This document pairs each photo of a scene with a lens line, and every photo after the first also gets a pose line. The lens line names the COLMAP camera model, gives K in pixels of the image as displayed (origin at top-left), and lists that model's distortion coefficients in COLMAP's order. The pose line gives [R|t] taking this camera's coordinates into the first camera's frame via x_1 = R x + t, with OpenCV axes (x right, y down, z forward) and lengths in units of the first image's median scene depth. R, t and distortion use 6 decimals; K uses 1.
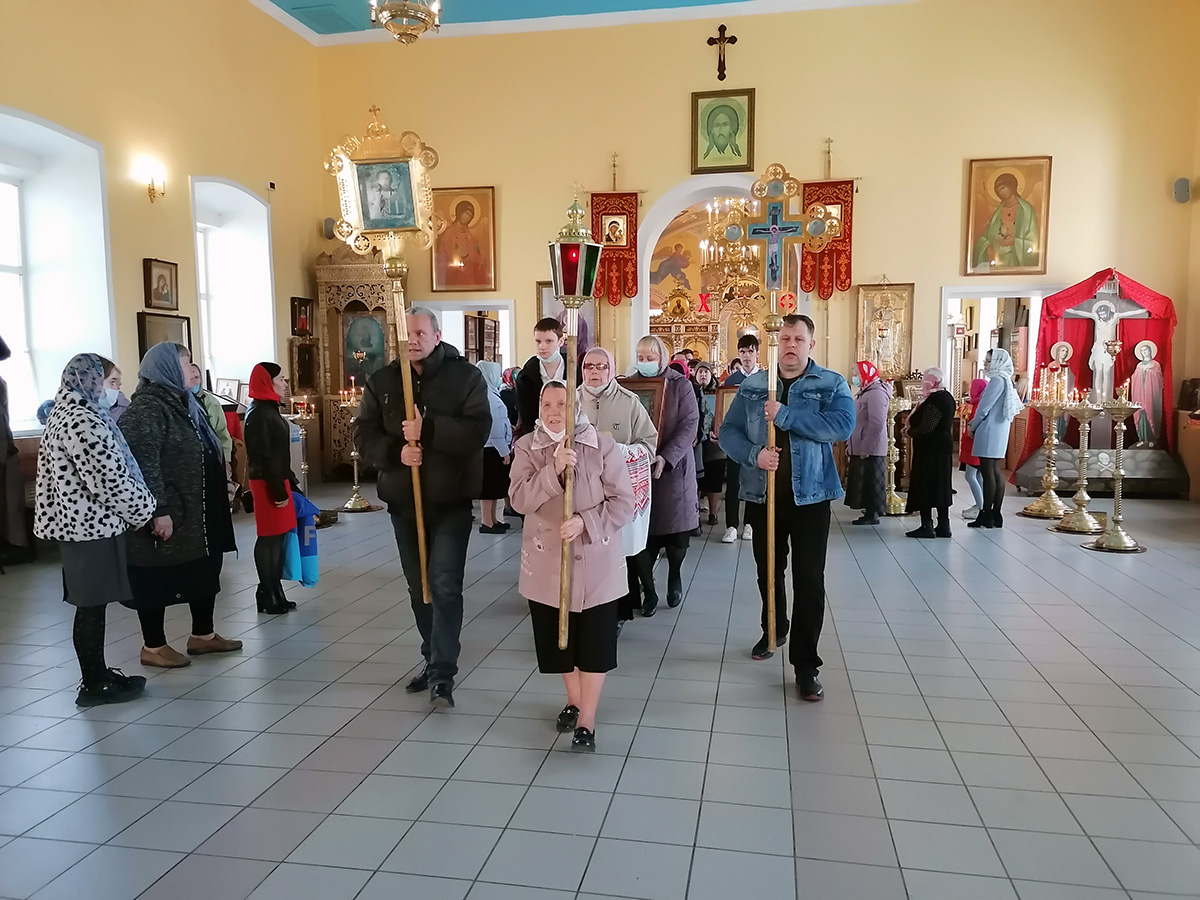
lens RADIAL K [[912.2, 0, 602.1], [0, 912.2, 460.5], [0, 0, 1]] dist [0.046707, -0.068308]
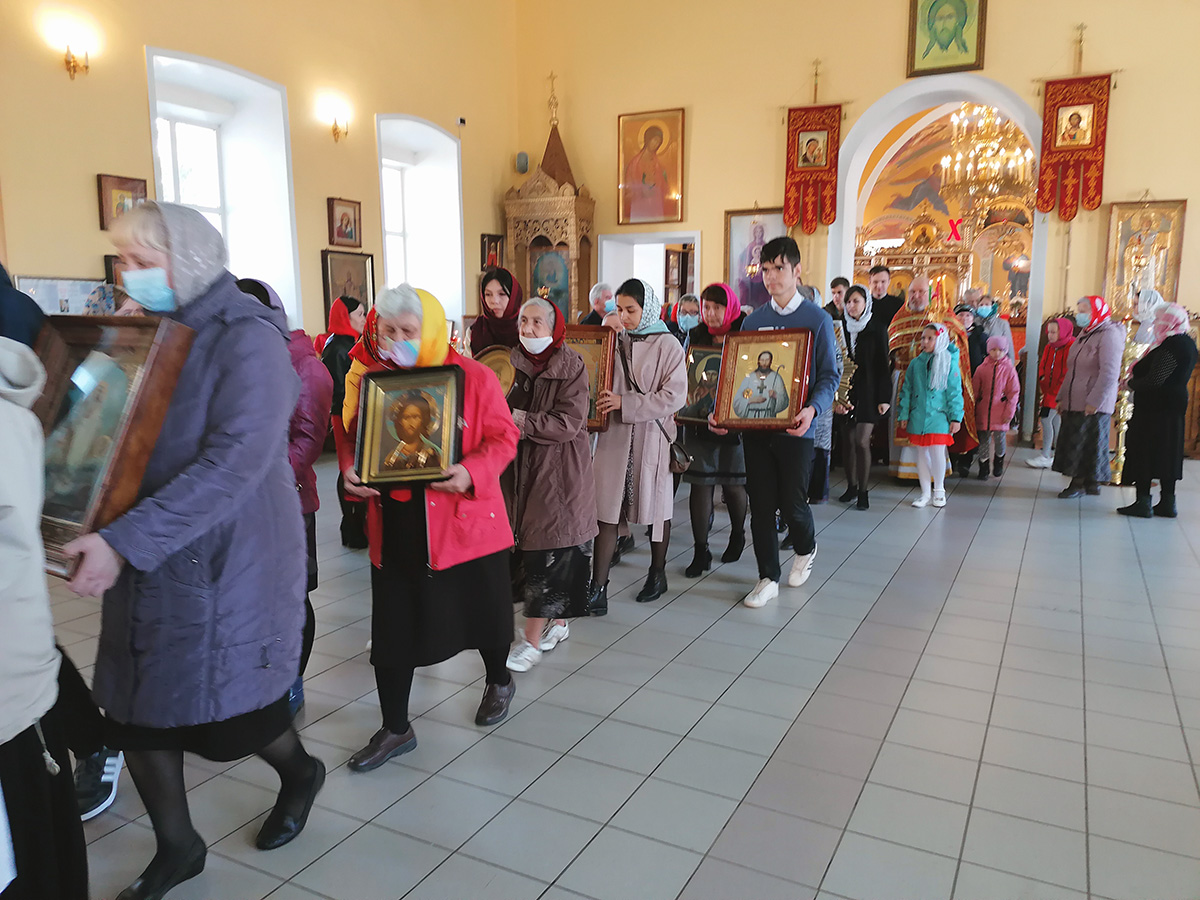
lens RADIAL K [[912.2, 0, 591.6], [0, 912.2, 462.0], [0, 0, 1]] dist [0.046707, -0.068308]
pose [[0.954159, 0.053123, -0.294548, 0.089609], [-0.032751, 0.996745, 0.073673, -0.005236], [0.297503, -0.060648, 0.952793, 0.060759]]
